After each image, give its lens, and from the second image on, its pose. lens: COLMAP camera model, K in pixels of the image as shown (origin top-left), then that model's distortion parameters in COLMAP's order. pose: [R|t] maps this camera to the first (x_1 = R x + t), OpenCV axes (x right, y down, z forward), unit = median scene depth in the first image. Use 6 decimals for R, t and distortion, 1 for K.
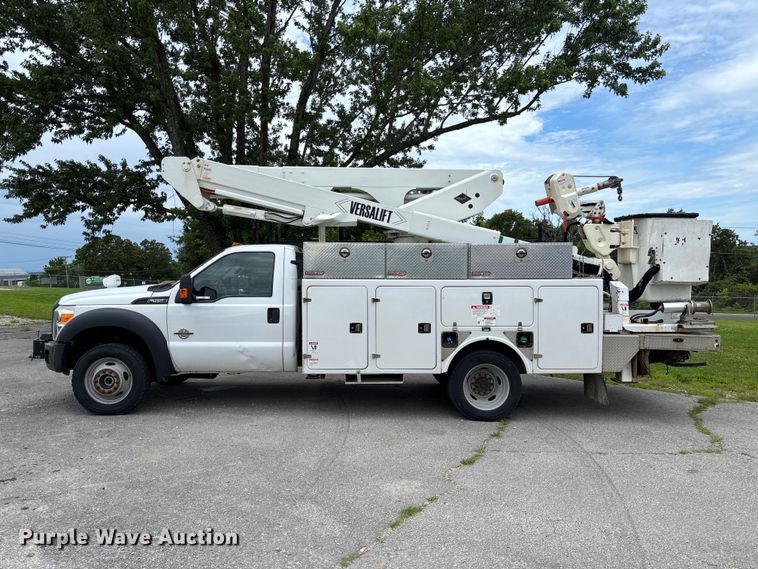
lens RADIAL K [[600.6, 0, 414.0], [0, 600.6, 285.5], [0, 0, 1]] dist [0.011655, 0.001517]
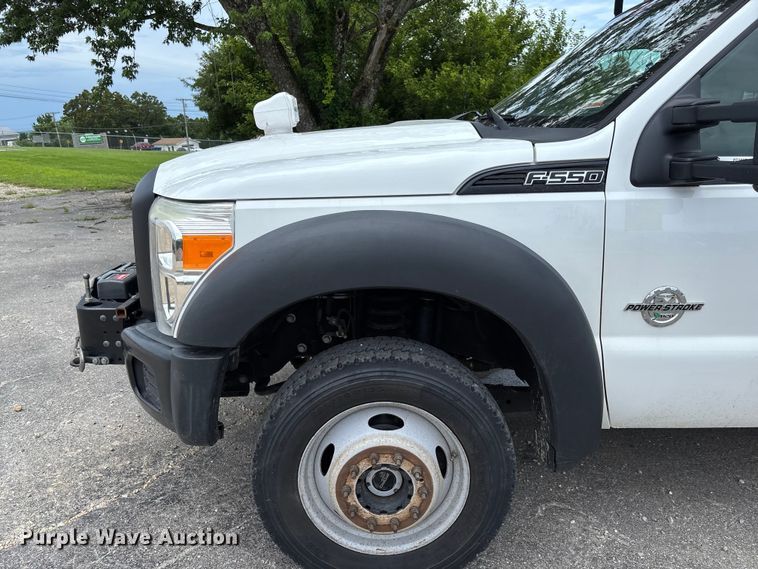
lens RADIAL K [[576.7, 0, 381.7], [0, 576.7, 284.0], [0, 0, 1]] dist [0.057853, -0.073144]
pose [[0.999594, -0.009254, -0.026934, -0.188304], [0.015428, 0.970899, 0.238994, 0.003688], [0.023939, -0.239312, 0.970648, 0.289309]]
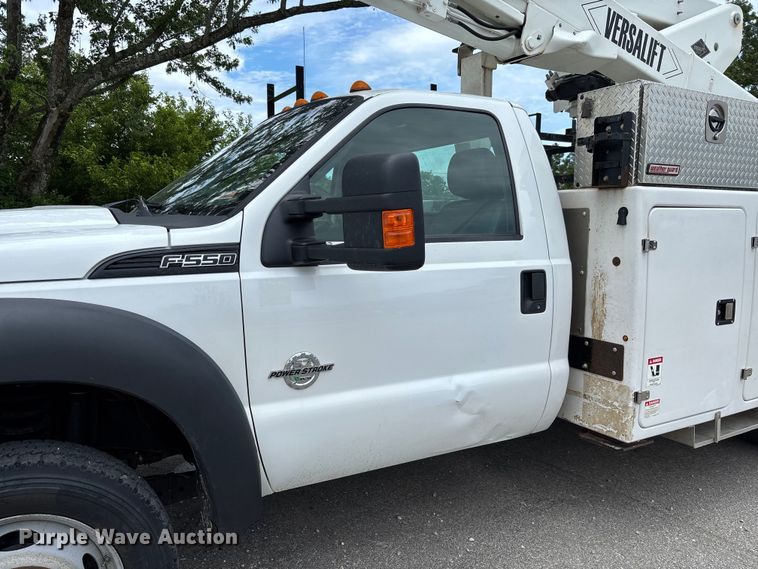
lens RADIAL K [[572.1, 0, 384.0], [0, 572.1, 286.9], [0, 0, 1]] dist [0.063584, -0.063992]
pose [[0.892566, -0.055570, 0.447479, -0.178229], [0.010542, 0.994678, 0.102495, 0.004496], [-0.450793, -0.086767, 0.888402, 0.281746]]
